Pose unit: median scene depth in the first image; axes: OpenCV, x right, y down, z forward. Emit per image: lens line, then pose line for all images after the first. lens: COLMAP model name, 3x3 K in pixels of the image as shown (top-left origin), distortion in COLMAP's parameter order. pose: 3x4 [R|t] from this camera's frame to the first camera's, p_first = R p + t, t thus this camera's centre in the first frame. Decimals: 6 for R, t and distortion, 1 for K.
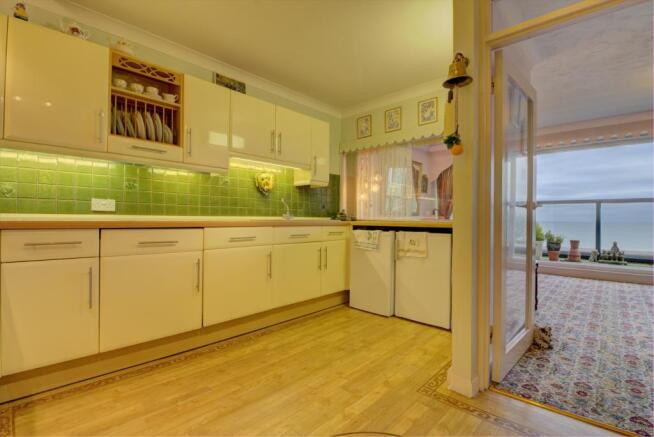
lens RADIAL K [[302.5, 0, 331.1], [0, 302.5, 218.5], [0, 0, 1]] dist [-0.007294, -0.007888]
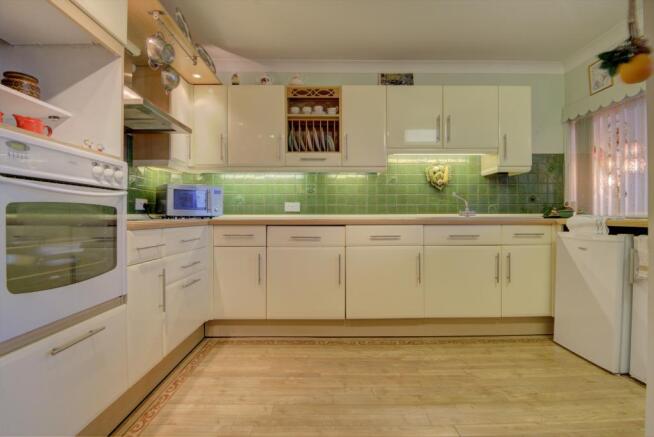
lens RADIAL K [[302.5, 0, 329.7], [0, 302.5, 217.2], [0, 0, 1]] dist [-0.007294, -0.007888]
pose [[0.689205, -0.007921, -0.724524, 0.277641], [0.010219, 0.999947, -0.001211, 0.002135], [0.724495, -0.006569, 0.689249, 0.201959]]
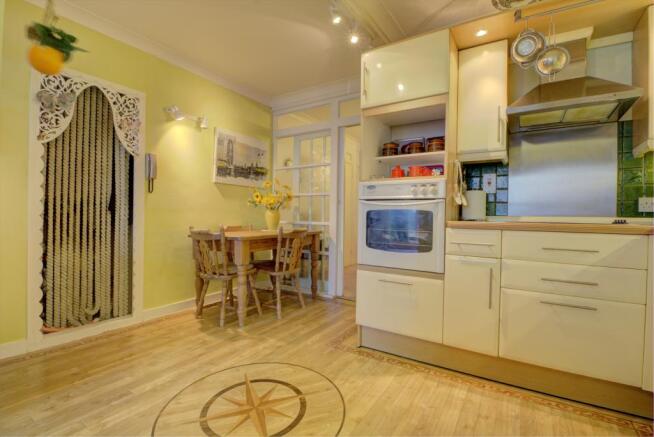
lens RADIAL K [[302.5, 0, 327.8], [0, 302.5, 216.6], [0, 0, 1]] dist [-0.007294, -0.007888]
pose [[-0.985125, -0.019761, -0.170697, 0.038848], [-0.020446, 0.999788, 0.002257, -0.002185], [0.170617, 0.005713, -0.985321, 1.013568]]
